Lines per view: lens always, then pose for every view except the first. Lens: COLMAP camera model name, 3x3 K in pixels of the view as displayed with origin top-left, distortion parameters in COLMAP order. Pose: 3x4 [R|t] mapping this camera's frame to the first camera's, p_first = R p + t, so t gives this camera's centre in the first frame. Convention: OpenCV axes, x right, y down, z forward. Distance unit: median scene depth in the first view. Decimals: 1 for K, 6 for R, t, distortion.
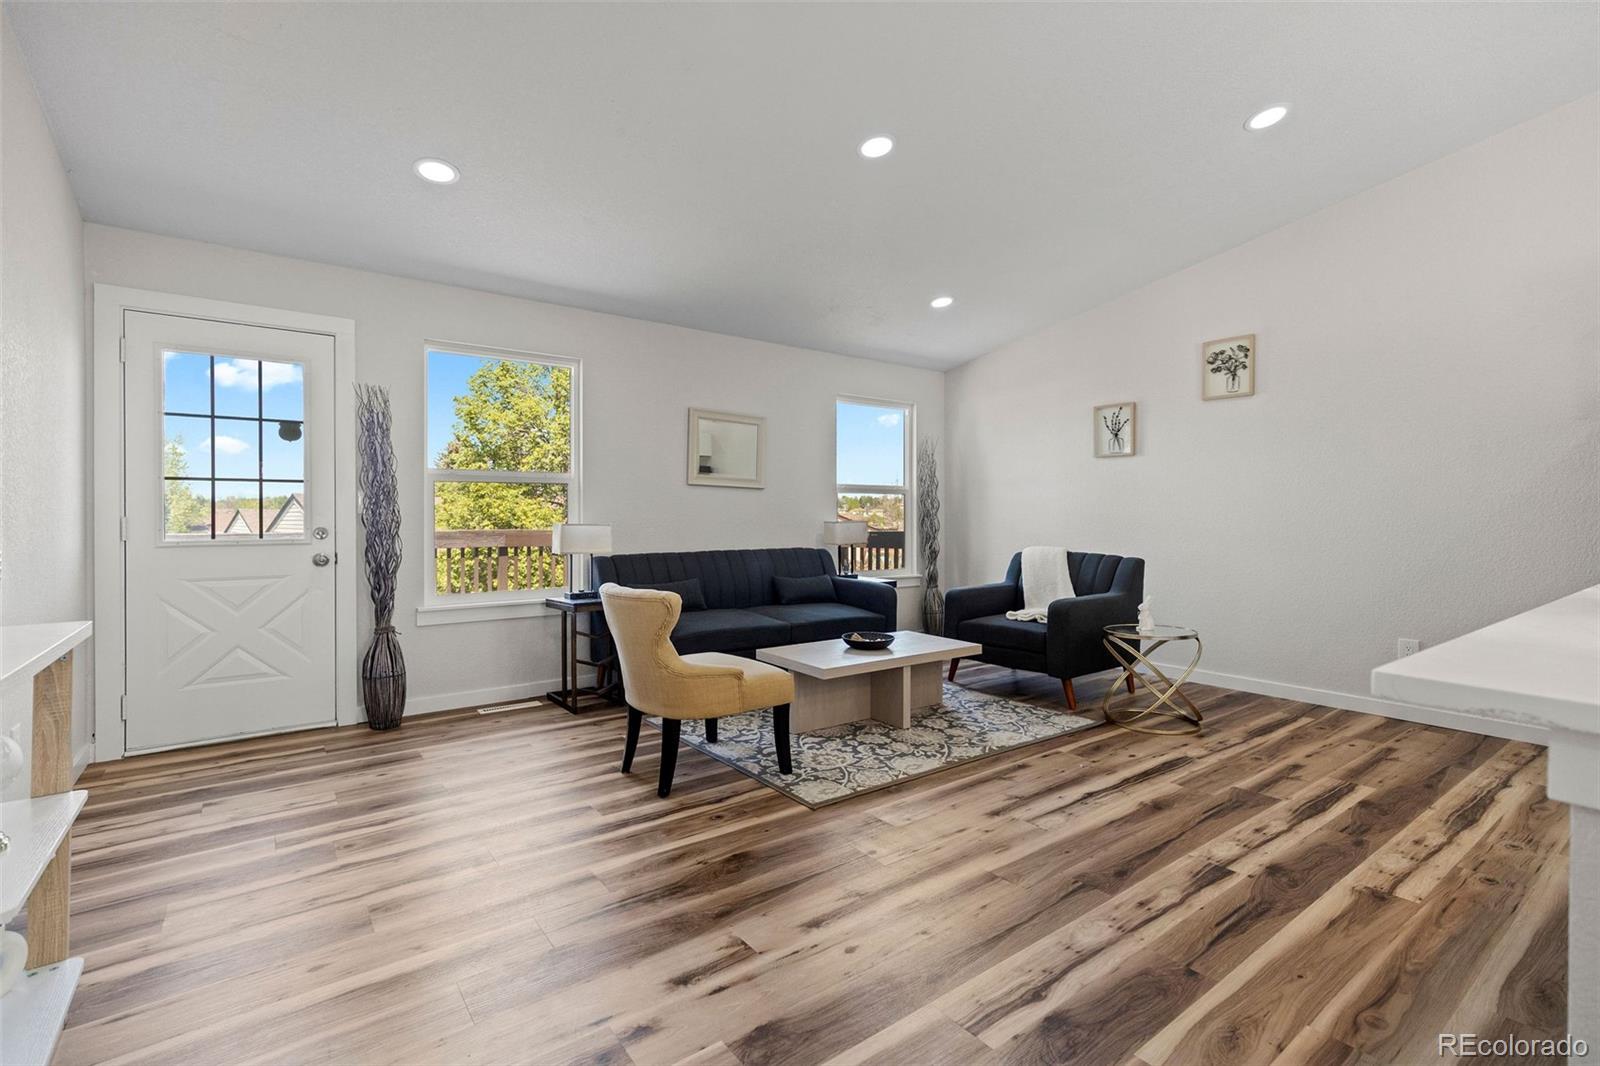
lens RADIAL K [[720.8, 0, 801.4], [0, 720.8, 526.4], [0, 0, 1]] dist [0.013246, -0.002458]
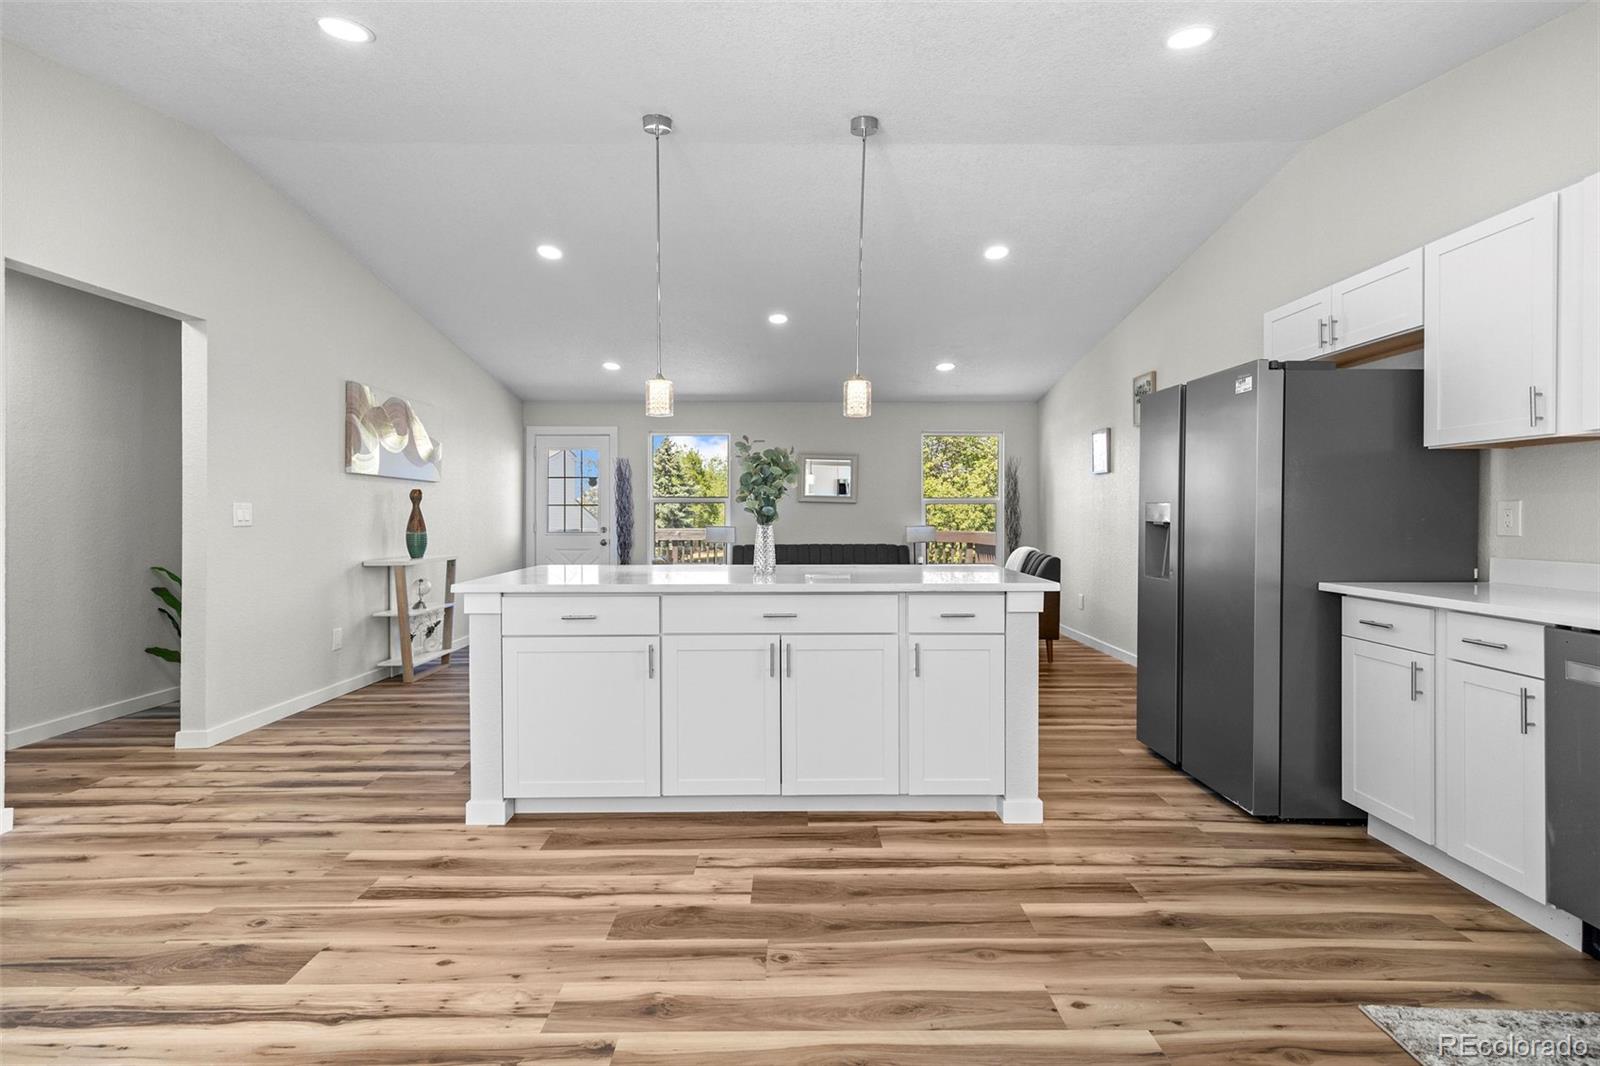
lens RADIAL K [[720.8, 0, 796.4], [0, 720.8, 517.6], [0, 0, 1]] dist [0.013246, -0.002458]
pose [[0.802903, 0.002572, -0.596104, 1.028732], [-0.008222, 0.999943, -0.006760, -0.015295], [0.596053, 0.010329, 0.802879, -0.346993]]
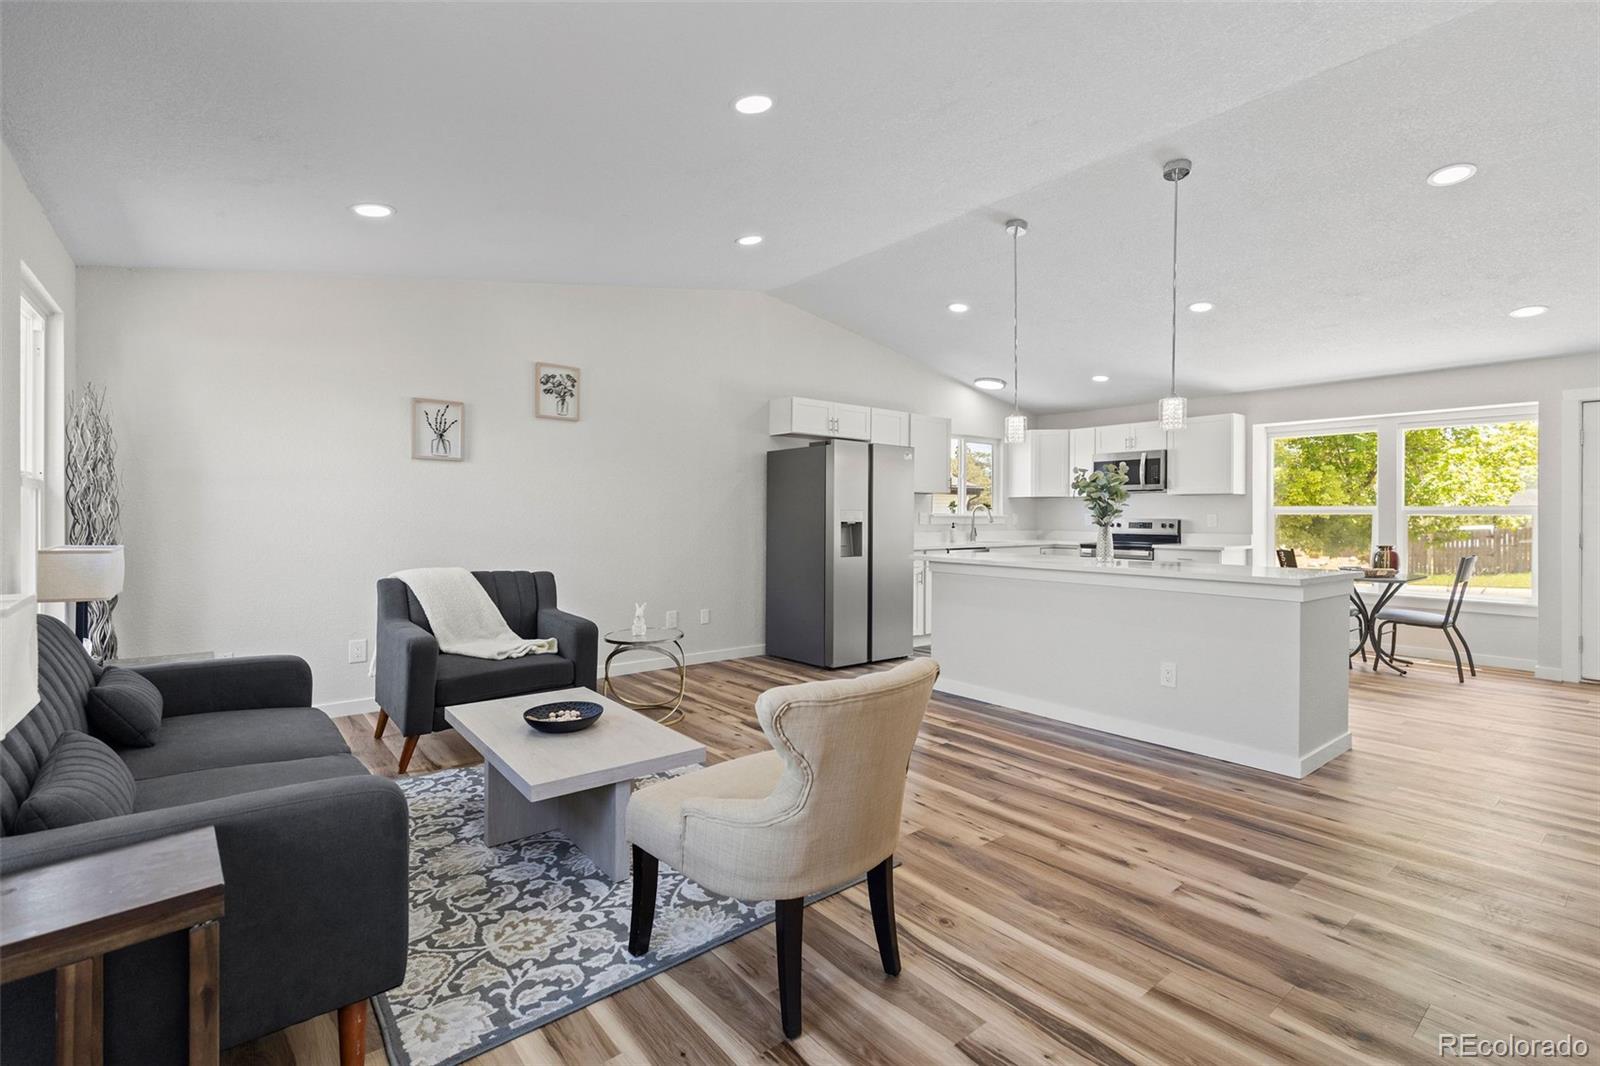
lens RADIAL K [[720.8, 0, 807.0], [0, 720.8, 521.1], [0, 0, 1]] dist [0.013246, -0.002458]
pose [[-0.042228, -0.005708, 0.999092, -0.633800], [0.012280, 0.999905, 0.006231, -0.032491], [-0.999033, 0.012532, -0.042154, 0.826882]]
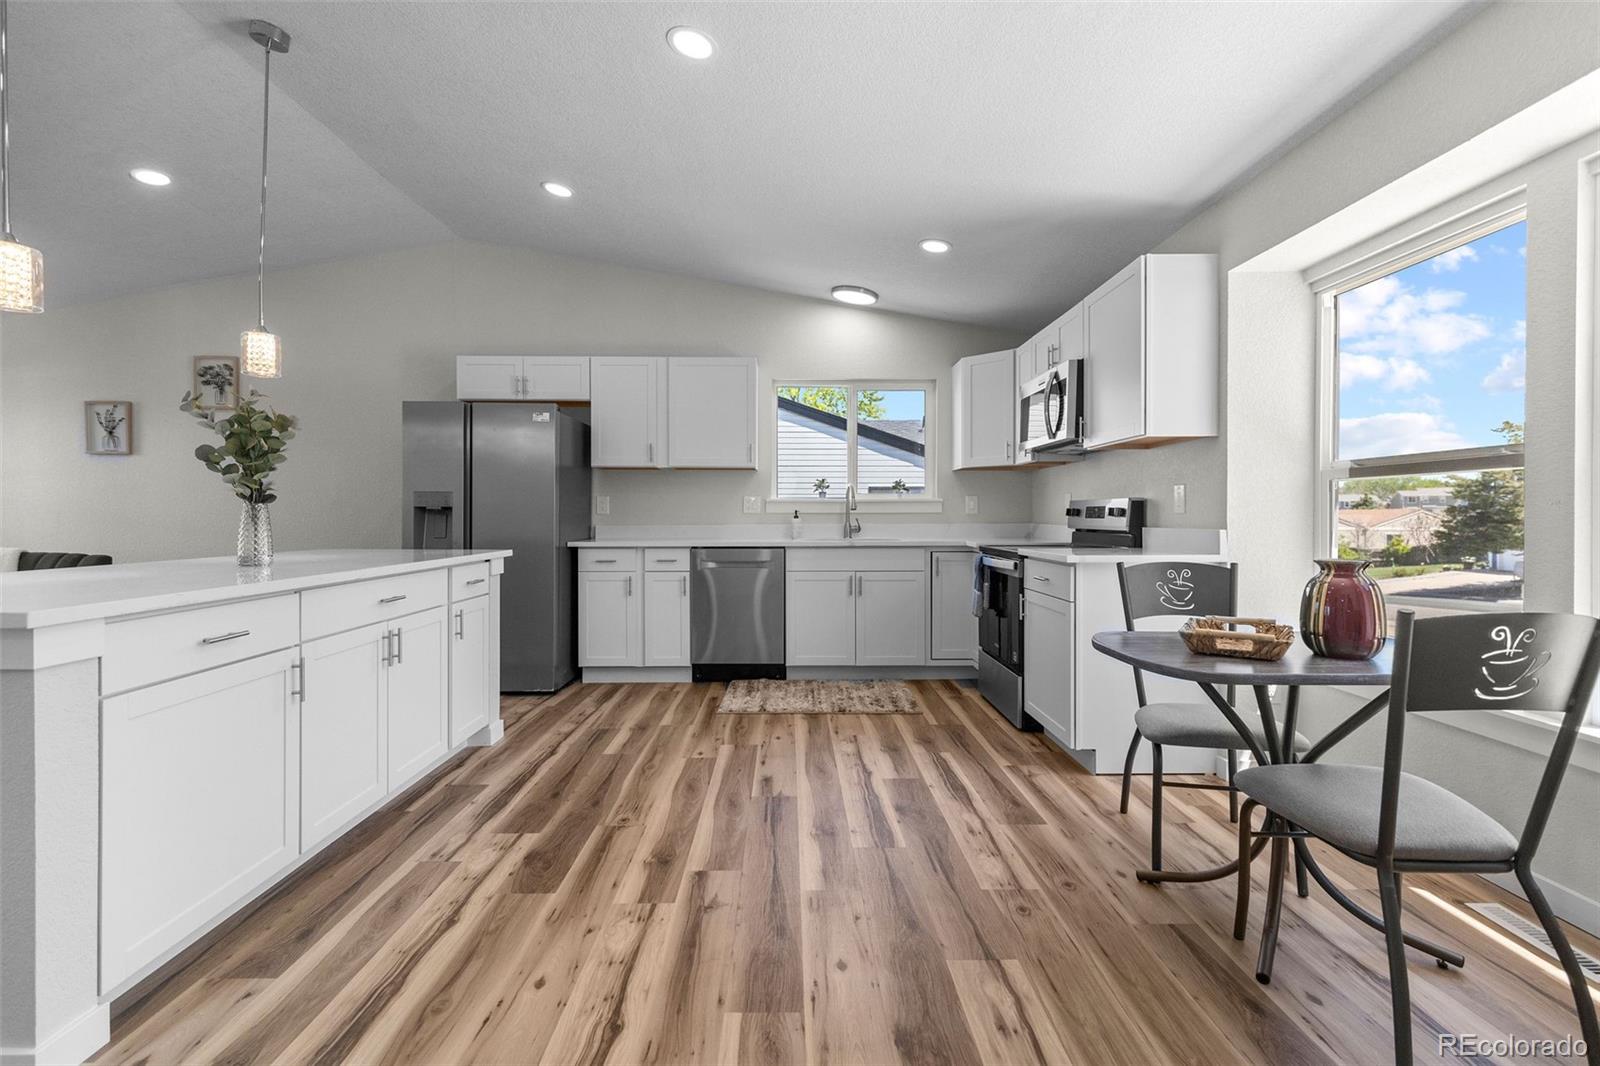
lens RADIAL K [[720.8, 0, 797.9], [0, 720.8, 522.0], [0, 0, 1]] dist [0.013246, -0.002458]
pose [[0.591256, -0.009814, 0.806424, 0.258952], [0.014472, 0.999894, 0.001557, 0.010712], [-0.806354, 0.010750, 0.591336, -0.481392]]
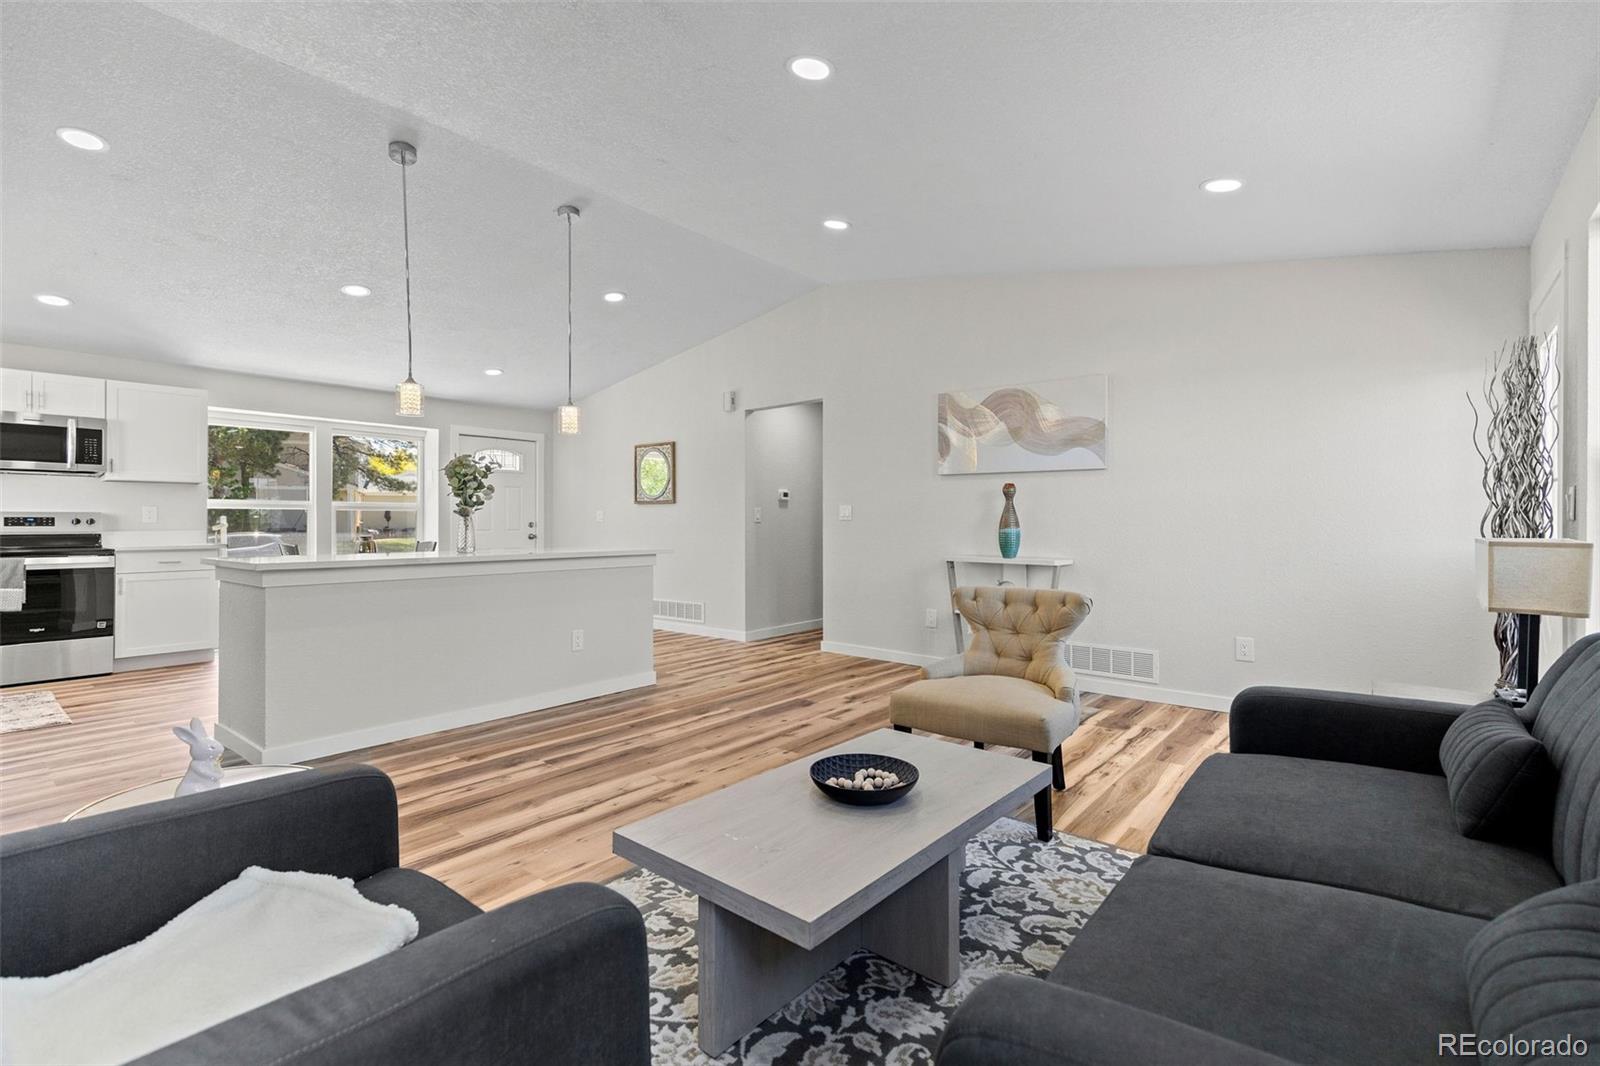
lens RADIAL K [[720.8, 0, 794.6], [0, 720.8, 513.4], [0, 0, 1]] dist [0.013246, -0.002458]
pose [[-0.974203, -0.003294, -0.225647, 0.258273], [-0.003987, 0.999989, 0.002615, -0.021514], [0.225636, 0.003447, -0.974206, 1.520747]]
